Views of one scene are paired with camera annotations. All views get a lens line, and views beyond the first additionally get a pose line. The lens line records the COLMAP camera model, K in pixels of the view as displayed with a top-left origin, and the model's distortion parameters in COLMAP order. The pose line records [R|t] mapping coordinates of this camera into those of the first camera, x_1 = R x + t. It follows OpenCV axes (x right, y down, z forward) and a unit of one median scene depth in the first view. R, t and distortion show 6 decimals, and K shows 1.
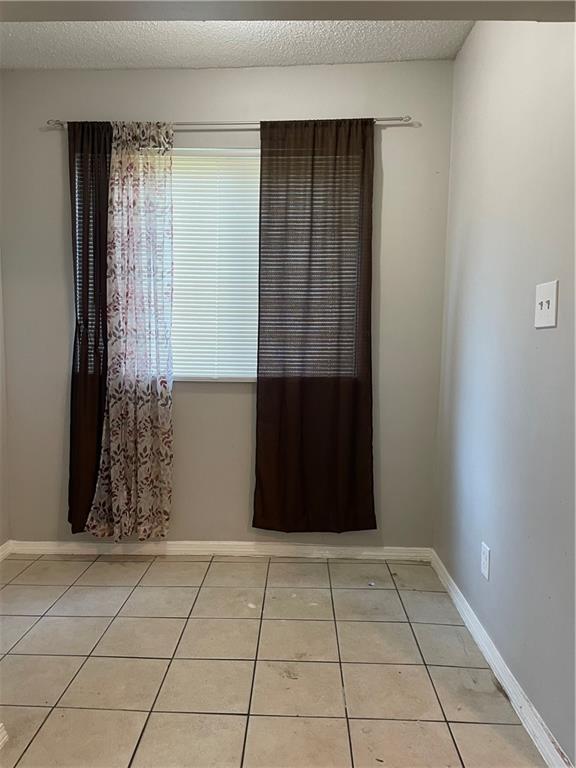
lens RADIAL K [[585.5, 0, 287.3], [0, 585.5, 380.6], [0, 0, 1]] dist [0.040389, -0.002221]
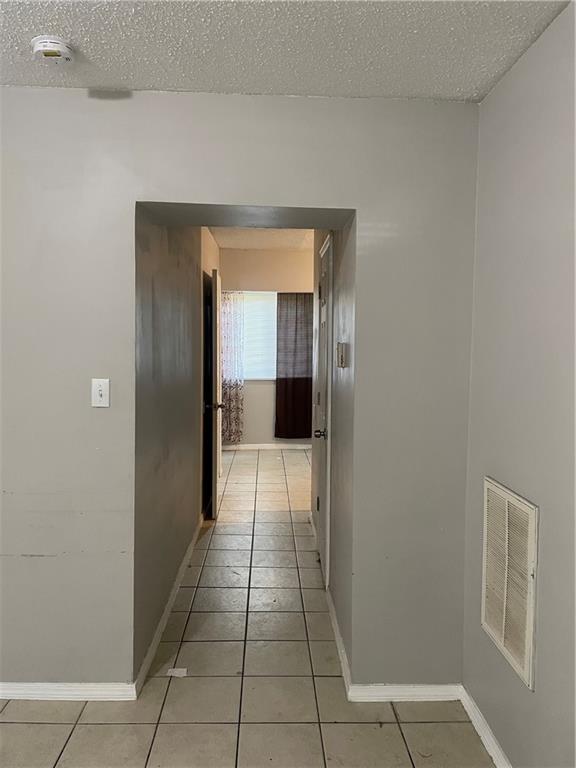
lens RADIAL K [[585.5, 0, 287.1], [0, 585.5, 385.8], [0, 0, 1]] dist [0.040389, -0.002221]
pose [[0.999386, -0.011762, 0.033002, -0.089237], [0.012328, 0.999780, -0.016985, 0.072664], [-0.032795, 0.017381, 0.999311, -1.592305]]
